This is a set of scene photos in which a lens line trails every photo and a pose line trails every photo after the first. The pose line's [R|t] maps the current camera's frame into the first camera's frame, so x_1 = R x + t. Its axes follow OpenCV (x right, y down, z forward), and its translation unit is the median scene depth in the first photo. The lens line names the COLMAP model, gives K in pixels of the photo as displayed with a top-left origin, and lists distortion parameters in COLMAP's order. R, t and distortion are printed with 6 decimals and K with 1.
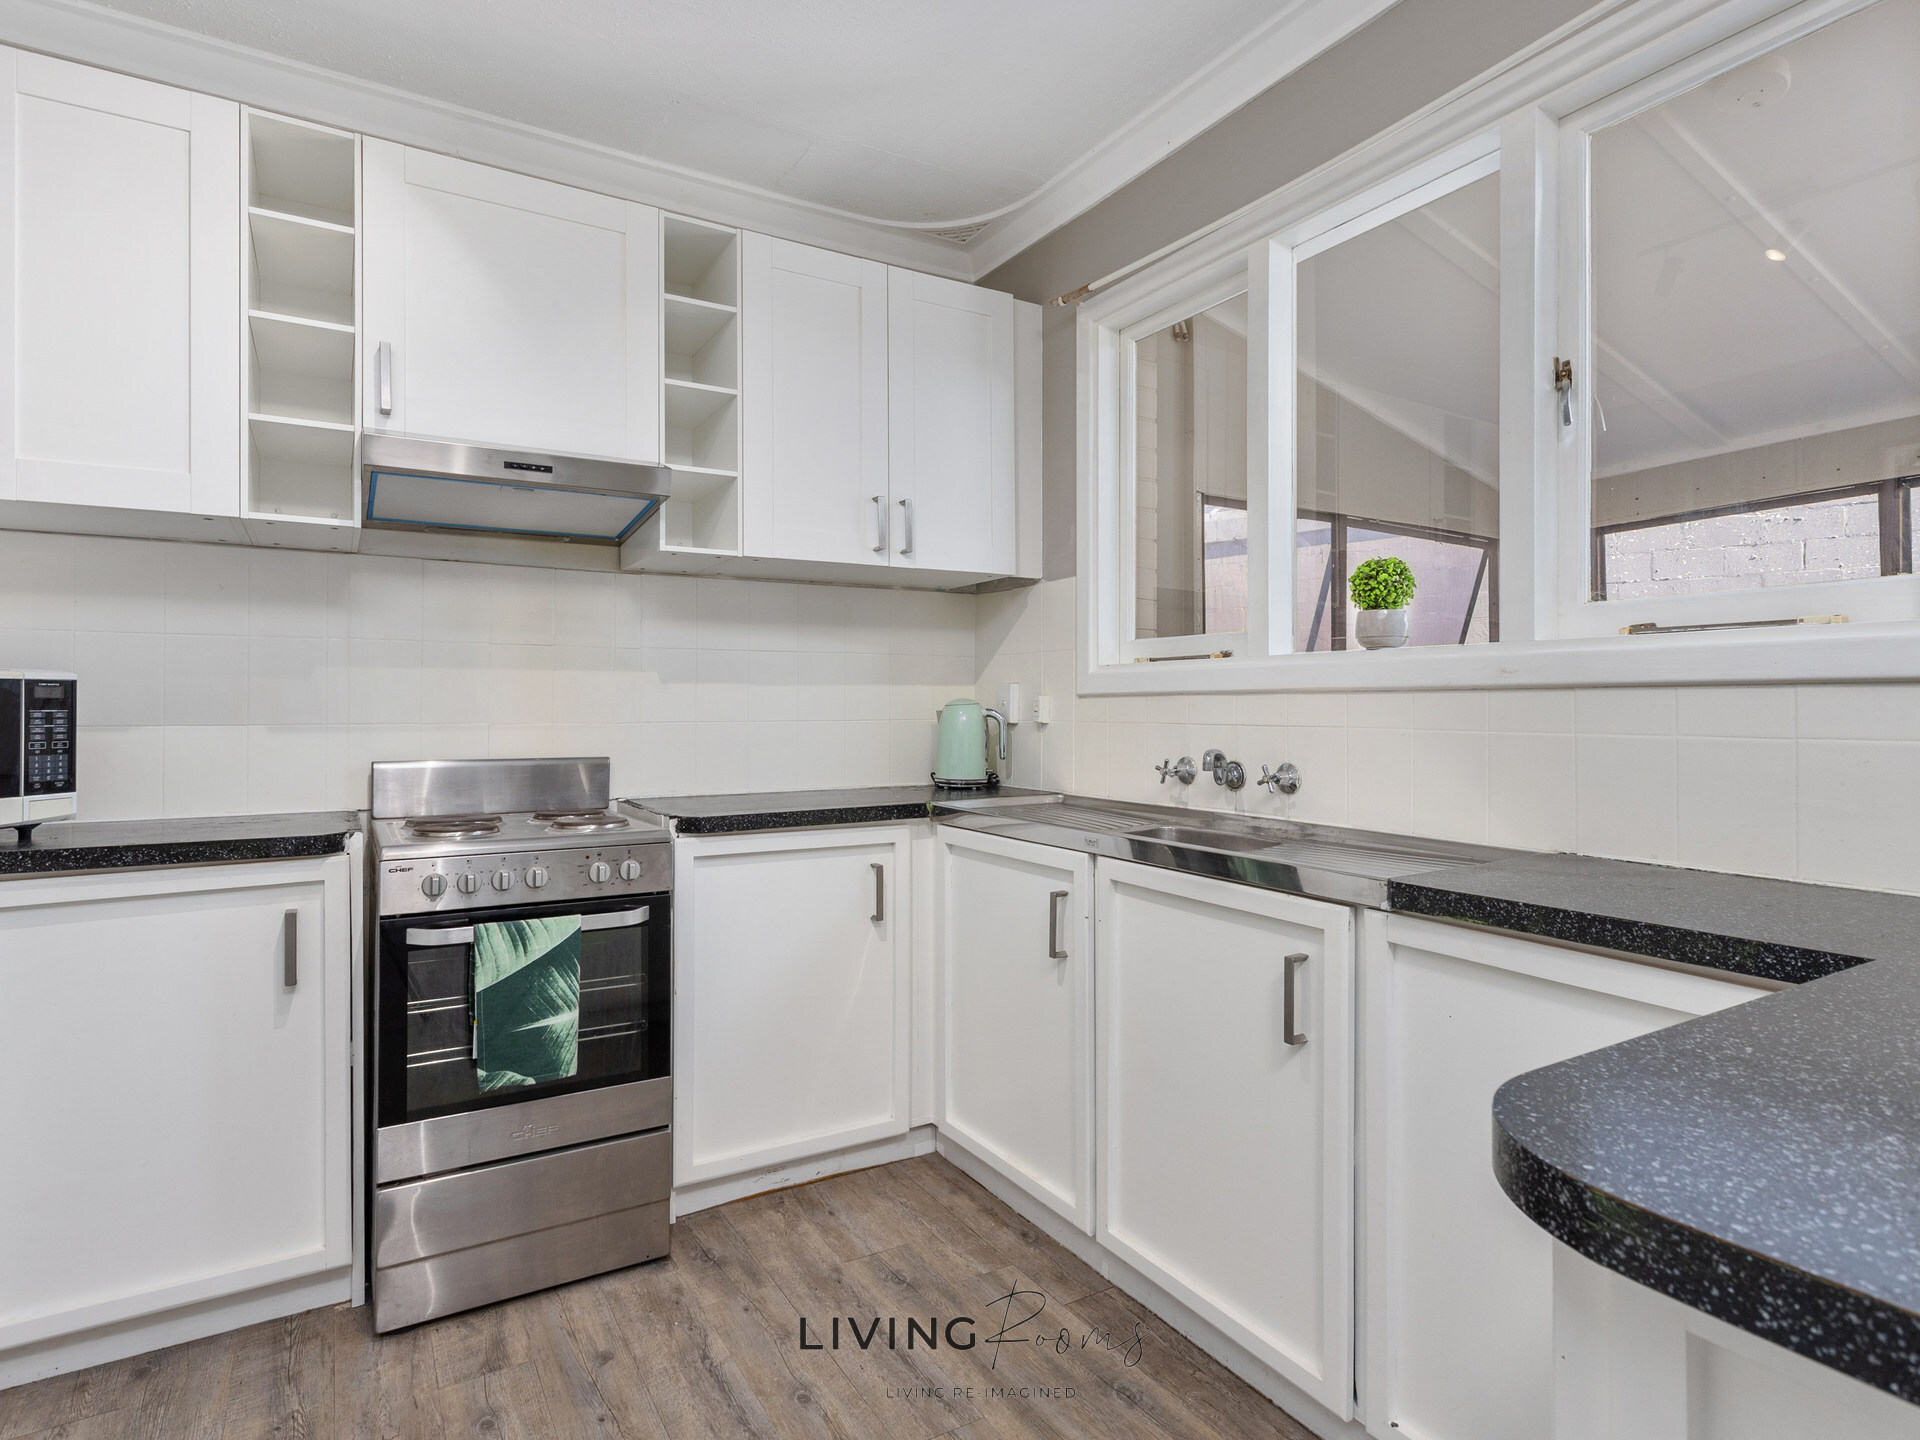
lens RADIAL K [[1017.0, 0, 960.0], [0, 1017.0, 720.0], [0, 0, 1]] dist [-0.001427, -0.000132]
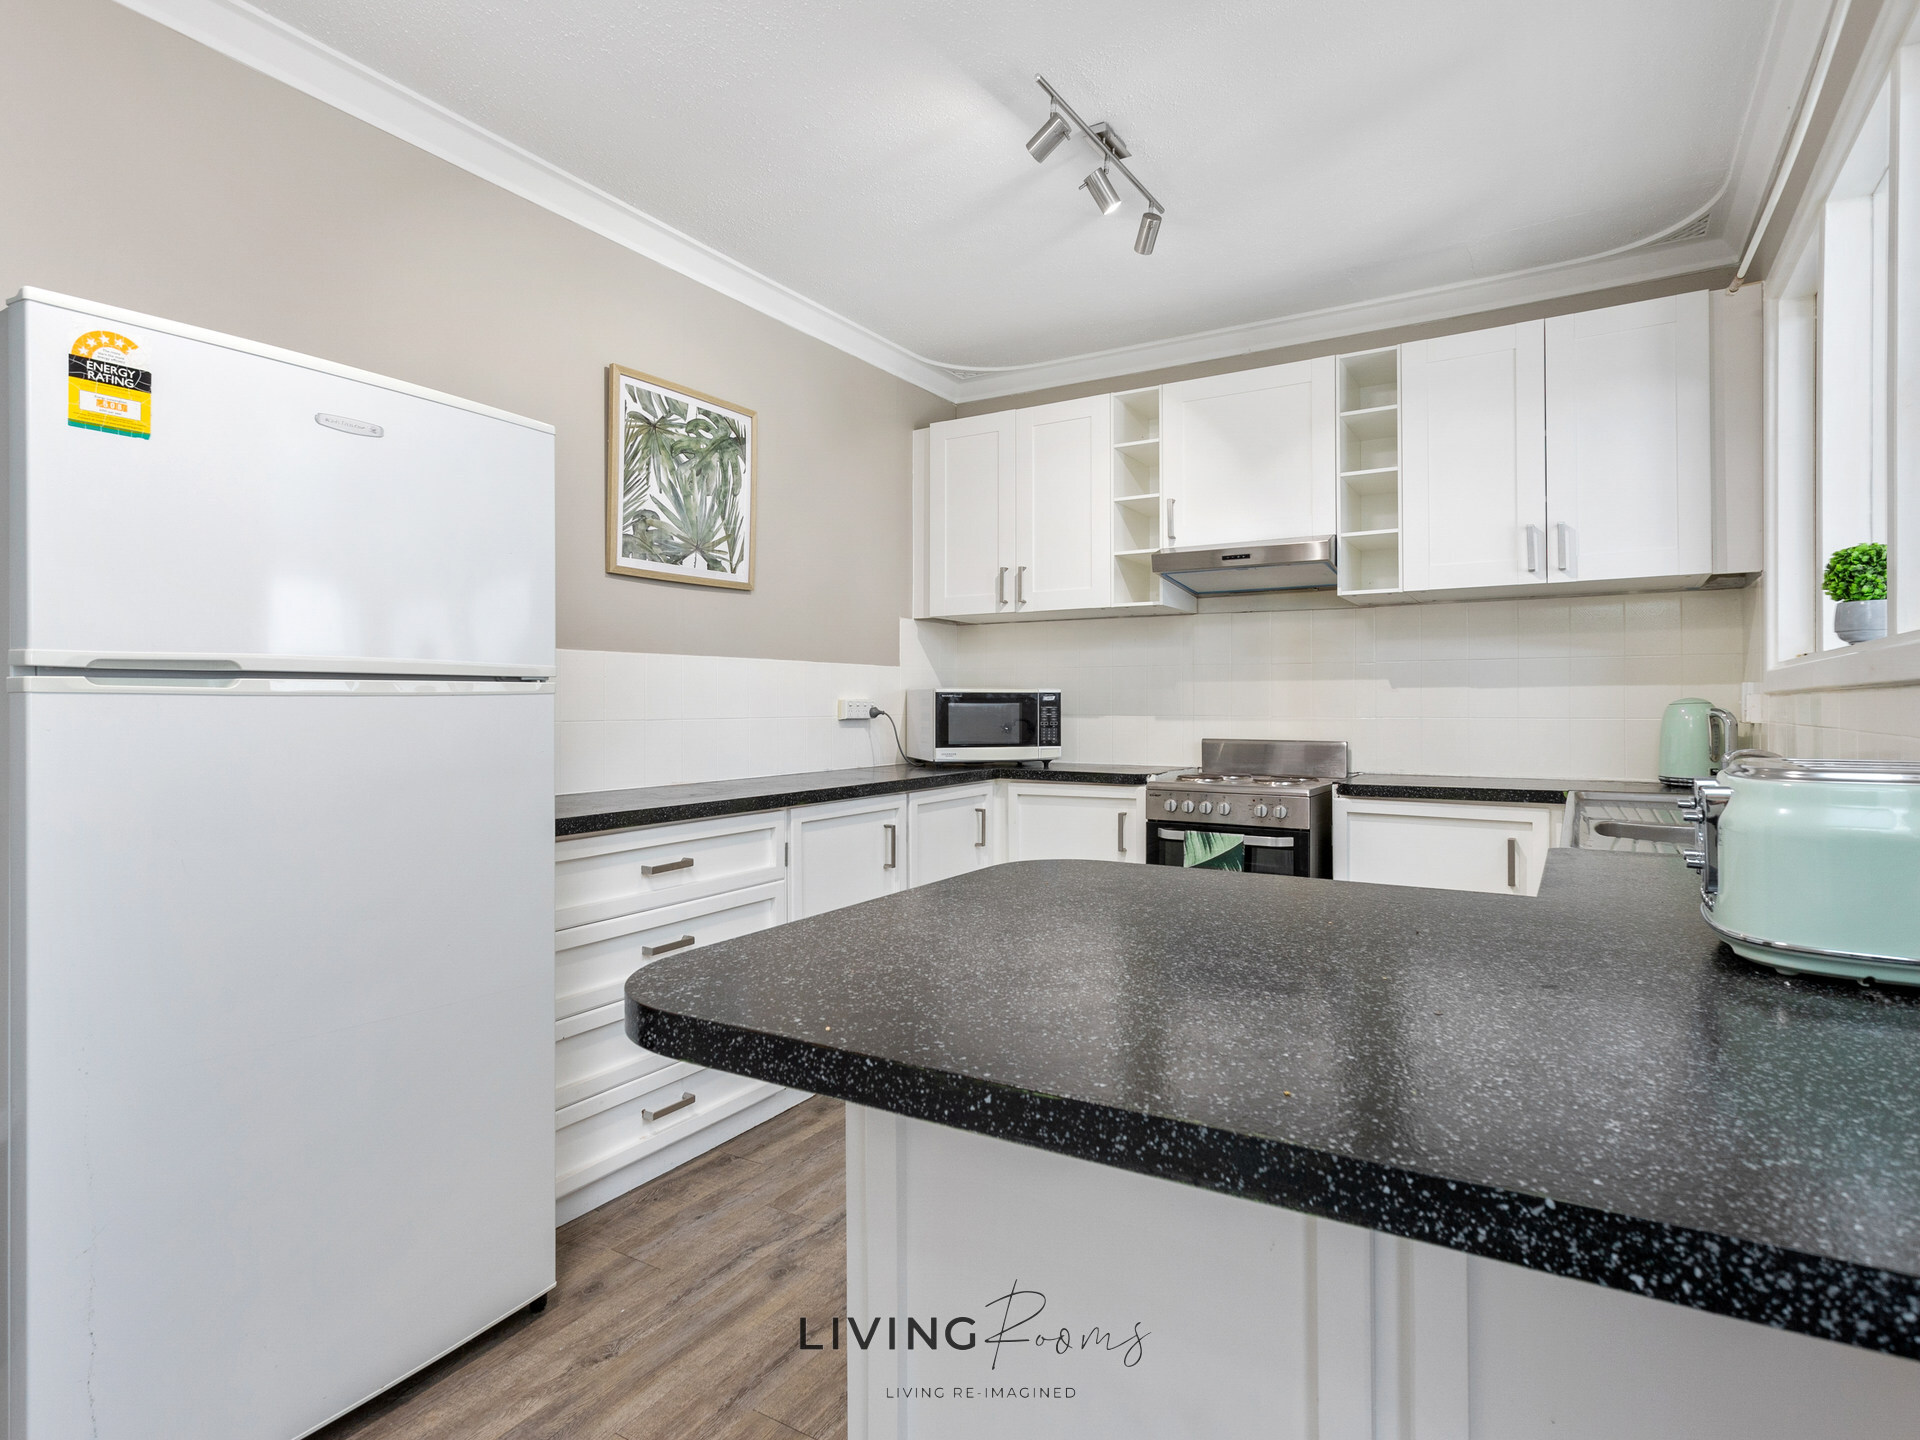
lens RADIAL K [[1017.0, 0, 960.0], [0, 1017.0, 720.0], [0, 0, 1]] dist [-0.001427, -0.000132]
pose [[0.475473, 0.011547, -0.879655, 0.773102], [-0.013486, 0.999892, 0.005836, 0.006961], [0.879627, 0.009088, 0.475577, -0.149169]]
